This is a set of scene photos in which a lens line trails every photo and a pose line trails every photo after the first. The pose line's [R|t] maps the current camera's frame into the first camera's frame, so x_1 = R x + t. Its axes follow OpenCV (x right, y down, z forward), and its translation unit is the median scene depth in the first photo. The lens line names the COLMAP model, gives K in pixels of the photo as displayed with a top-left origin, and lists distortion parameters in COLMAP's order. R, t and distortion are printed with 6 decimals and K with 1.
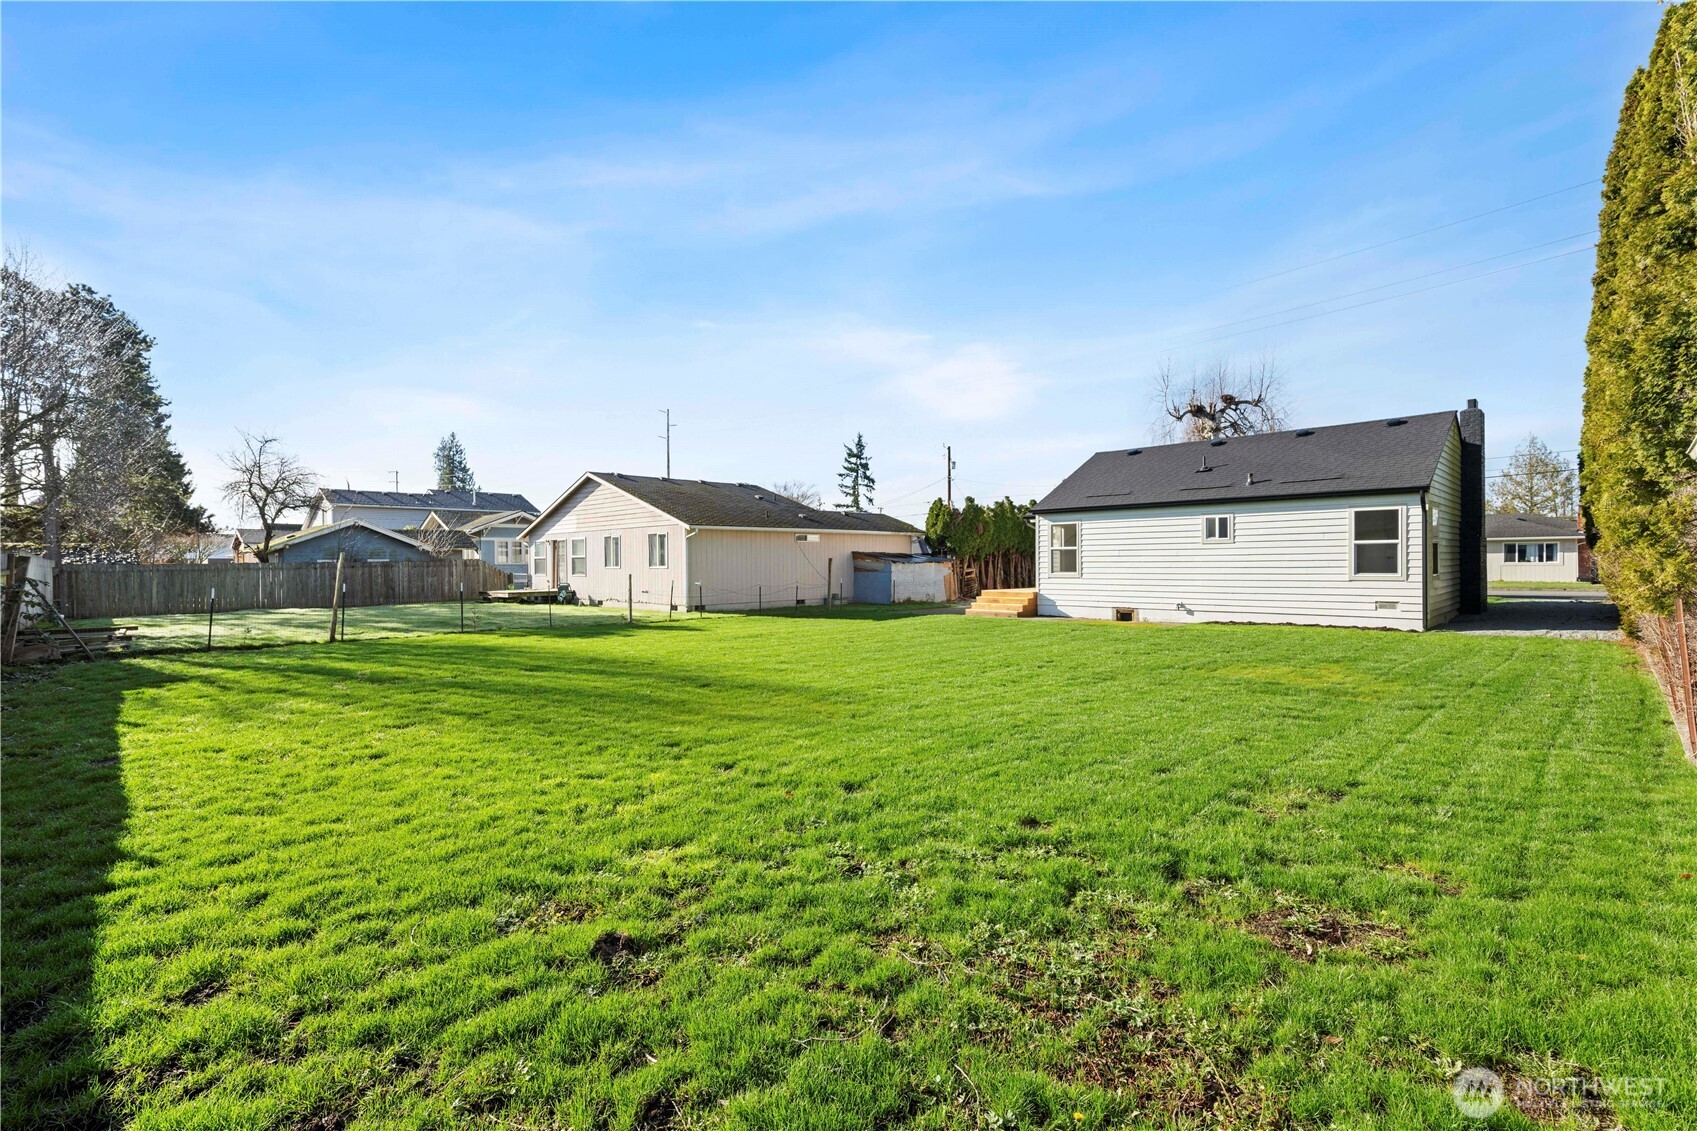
lens RADIAL K [[760.4, 0, 847.6], [0, 760.4, 568.9], [0, 0, 1]] dist [0.000975, 0.000189]
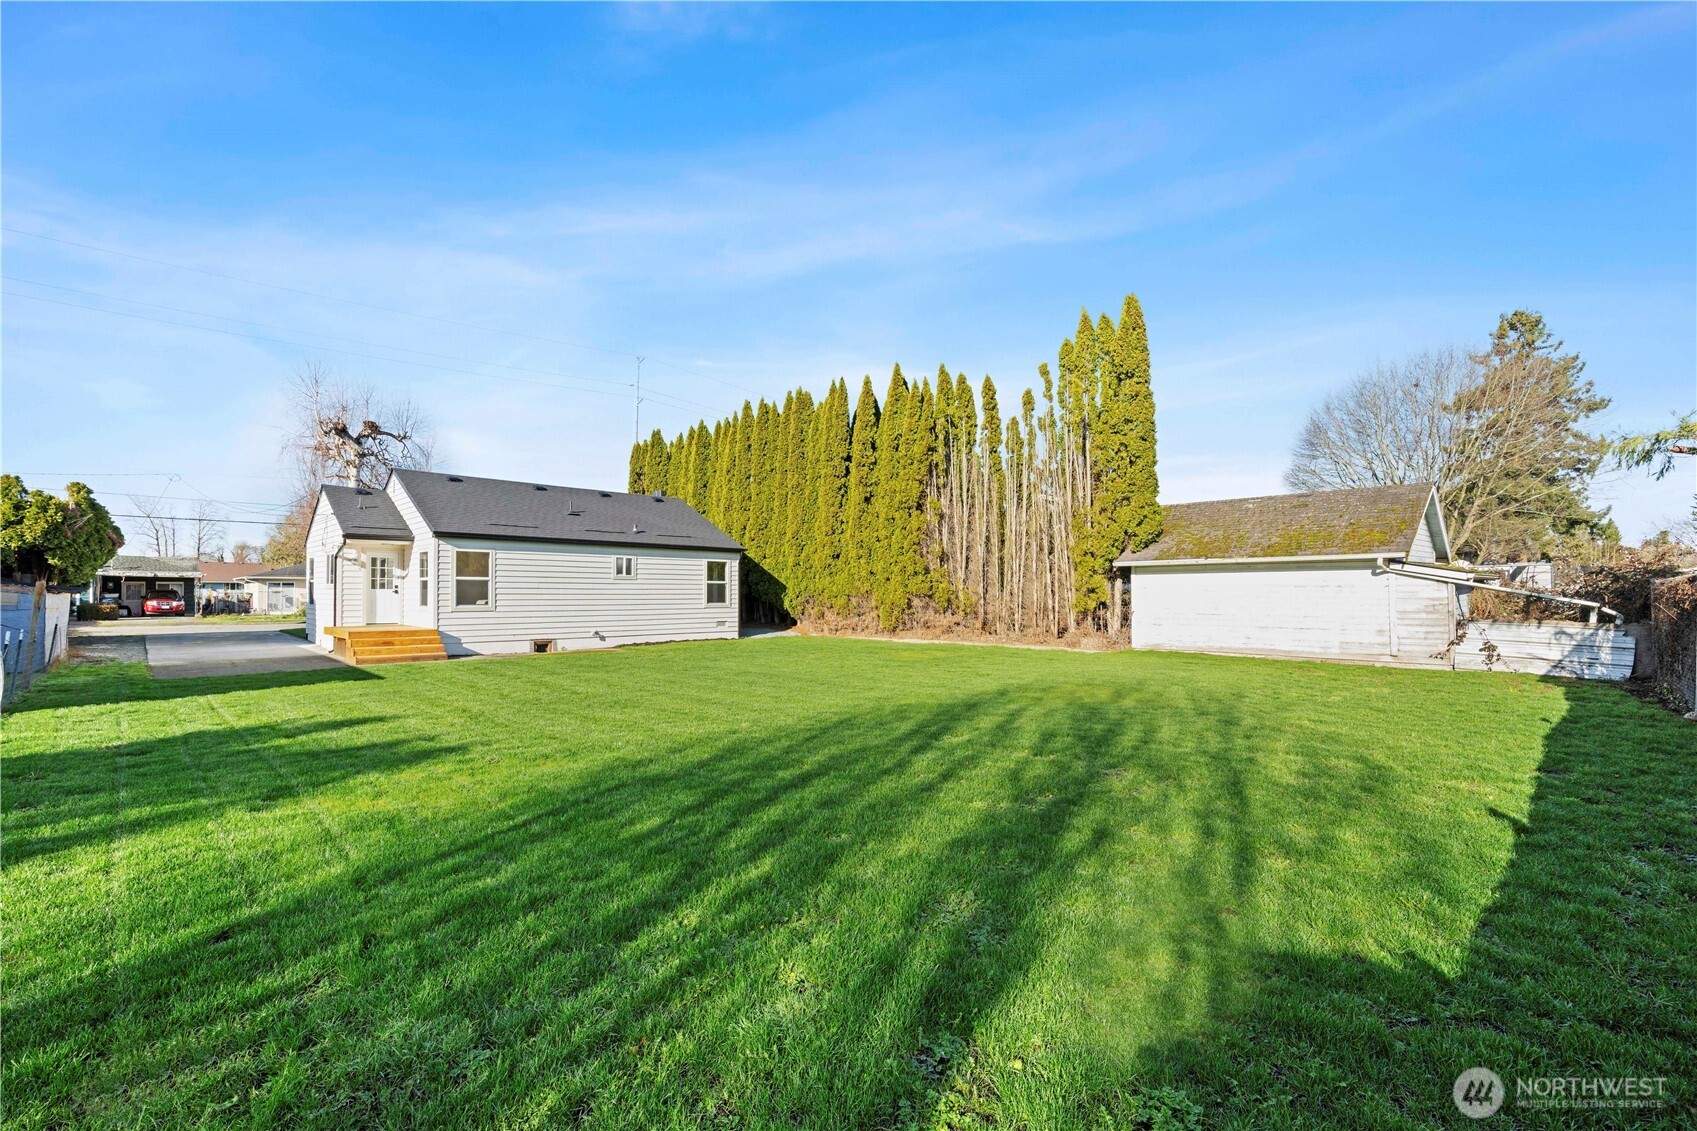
lens RADIAL K [[706.7, 0, 844.4], [0, 706.7, 590.0], [0, 0, 1]] dist [-0.000612, 0.000019]
pose [[0.009825, 0.012797, 0.999870, -0.618711], [0.006587, 0.999896, -0.012862, -0.000027], [-0.999930, 0.006713, 0.009740, 0.627659]]
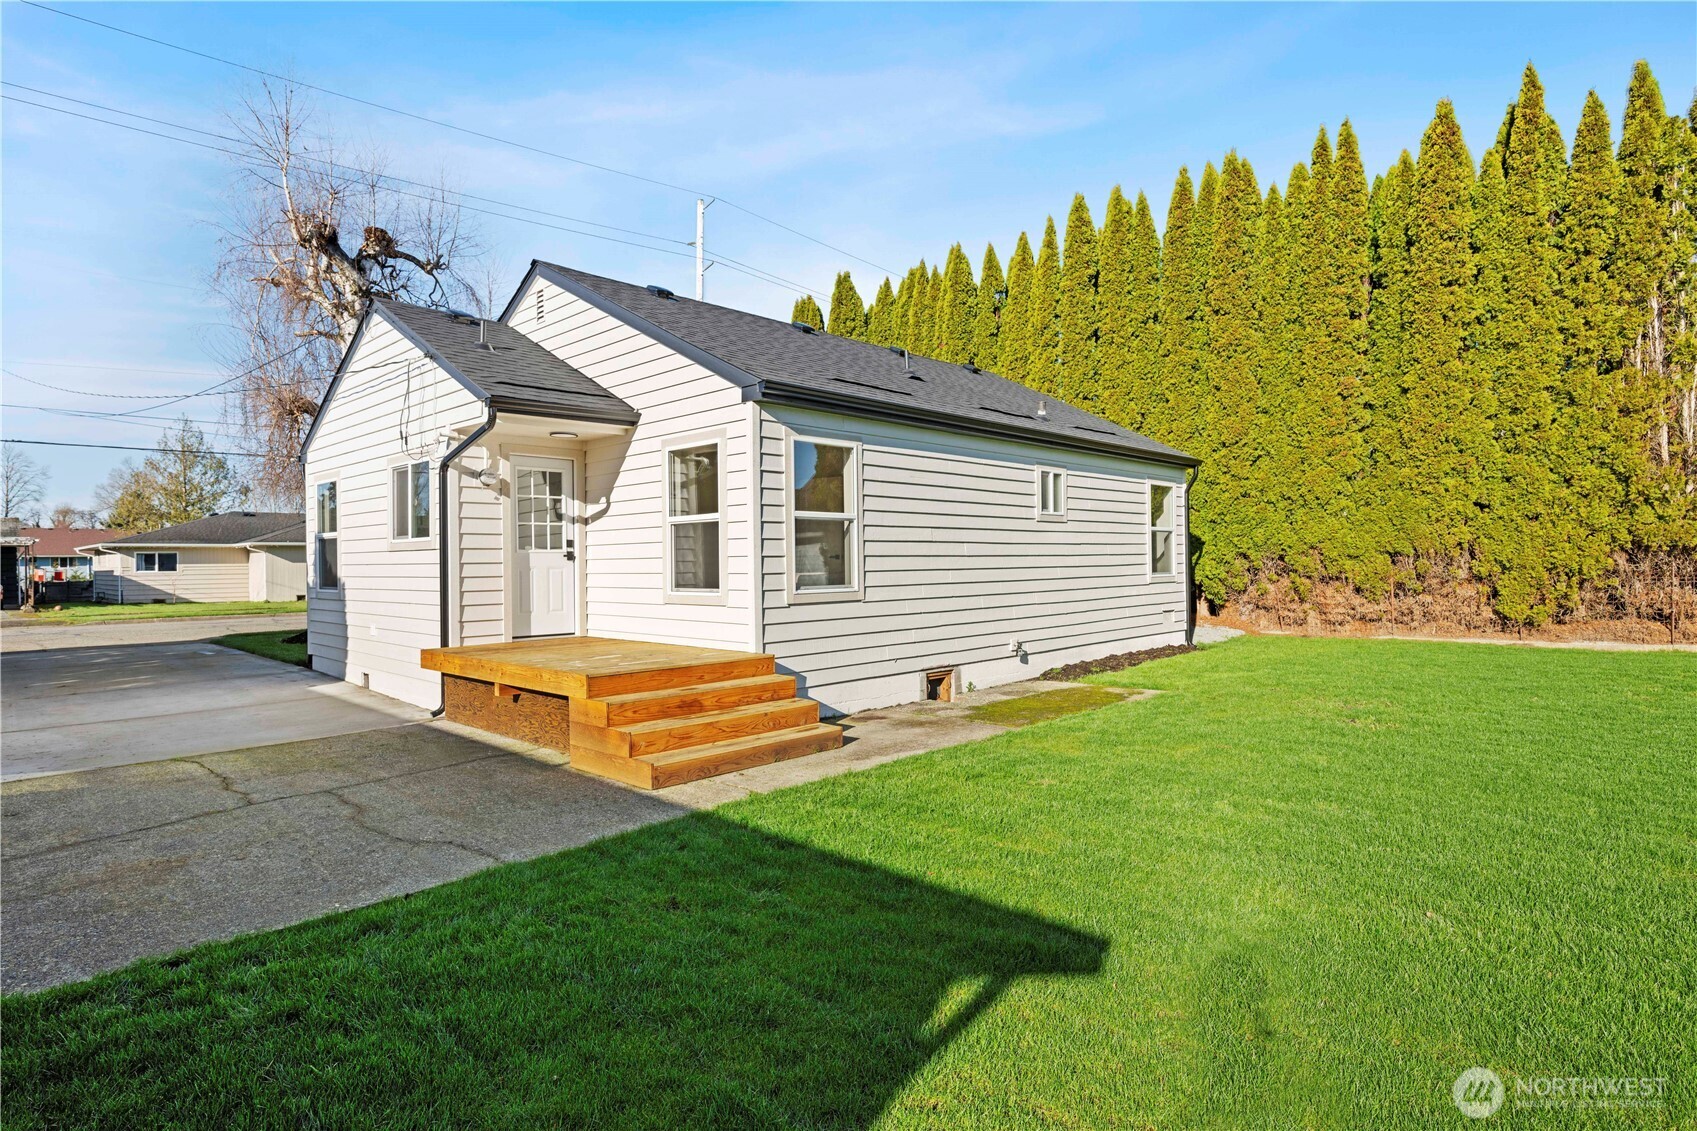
lens RADIAL K [[882.3, 0, 852.4], [0, 882.3, 566.7], [0, 0, 1]] dist [0.001403, 0.000180]
pose [[-0.013797, 0.001162, 0.999904, -0.125347], [0.022555, 0.999745, -0.000851, -0.004342], [-0.999650, 0.022541, -0.013820, 1.126208]]
